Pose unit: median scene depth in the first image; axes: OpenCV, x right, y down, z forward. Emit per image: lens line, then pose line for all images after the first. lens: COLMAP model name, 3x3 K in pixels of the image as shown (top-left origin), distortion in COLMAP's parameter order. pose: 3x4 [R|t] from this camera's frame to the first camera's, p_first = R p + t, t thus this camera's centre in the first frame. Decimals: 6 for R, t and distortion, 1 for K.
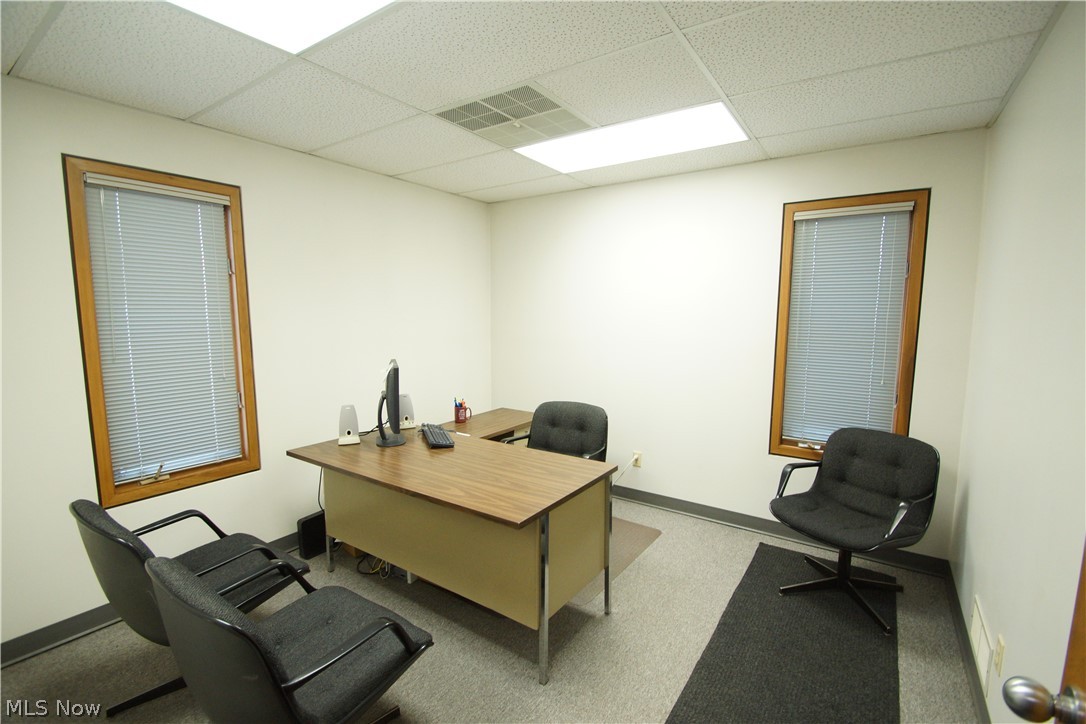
lens RADIAL K [[483.8, 0, 546.0], [0, 483.8, 360.7], [0, 0, 1]] dist [0.000748, -0.010006]
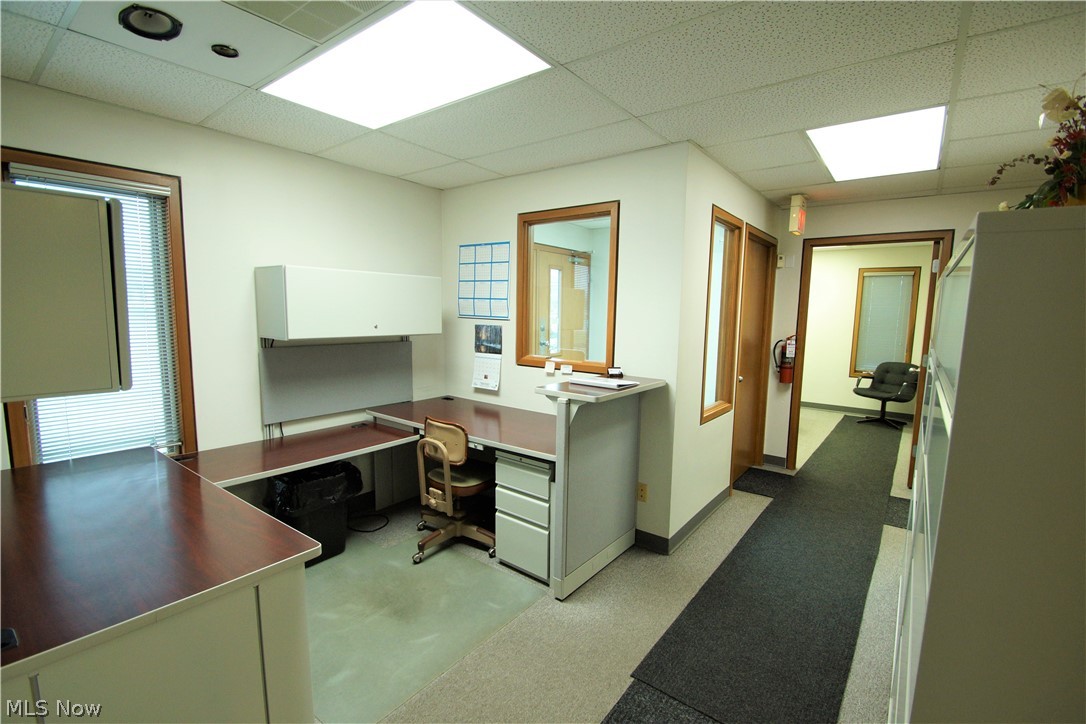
lens RADIAL K [[483.8, 0, 540.3], [0, 483.8, 365.4], [0, 0, 1]] dist [0.000748, -0.010006]
pose [[0.997615, 0.026570, -0.063709, -0.936409], [-0.027163, 0.999595, -0.008454, 0.216980], [0.063459, 0.010164, 0.997933, -1.506986]]
